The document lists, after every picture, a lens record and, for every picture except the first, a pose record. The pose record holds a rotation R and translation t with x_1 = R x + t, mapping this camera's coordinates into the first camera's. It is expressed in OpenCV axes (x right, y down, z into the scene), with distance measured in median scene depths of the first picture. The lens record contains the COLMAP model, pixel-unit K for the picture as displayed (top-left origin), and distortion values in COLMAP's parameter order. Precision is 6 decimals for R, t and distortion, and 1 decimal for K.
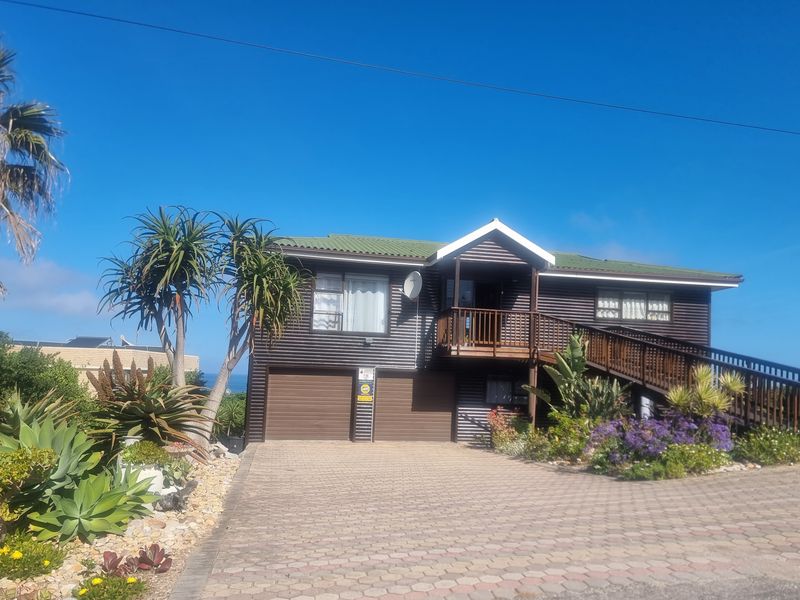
lens RADIAL K [[572.2, 0, 398.1], [0, 572.2, 319.8], [0, 0, 1]] dist [0.050275, -0.000027]
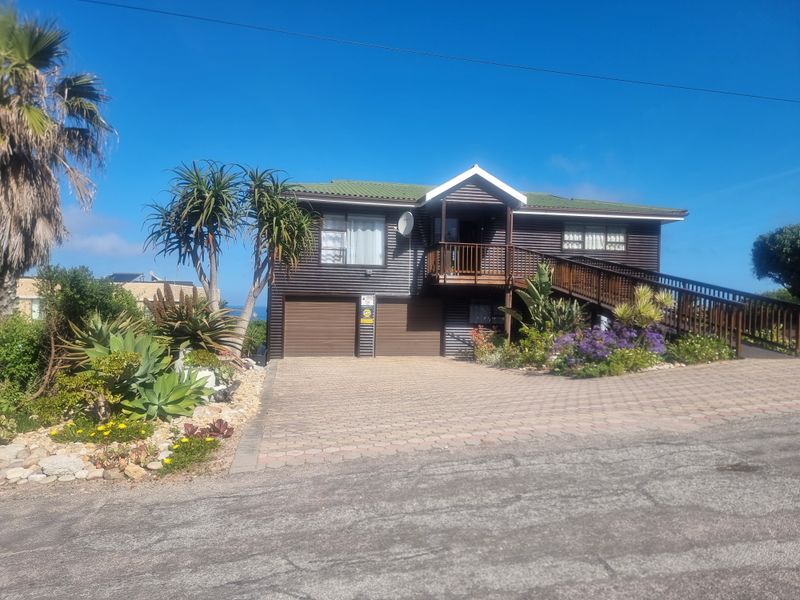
lens RADIAL K [[545.2, 0, 402.0], [0, 545.2, 303.7], [0, 0, 1]] dist [0.041600, -0.006131]
pose [[0.999709, -0.018618, 0.015349, -0.002644], [0.017216, 0.996069, 0.086889, 0.006534], [-0.016907, -0.086599, 0.996100, -0.151103]]
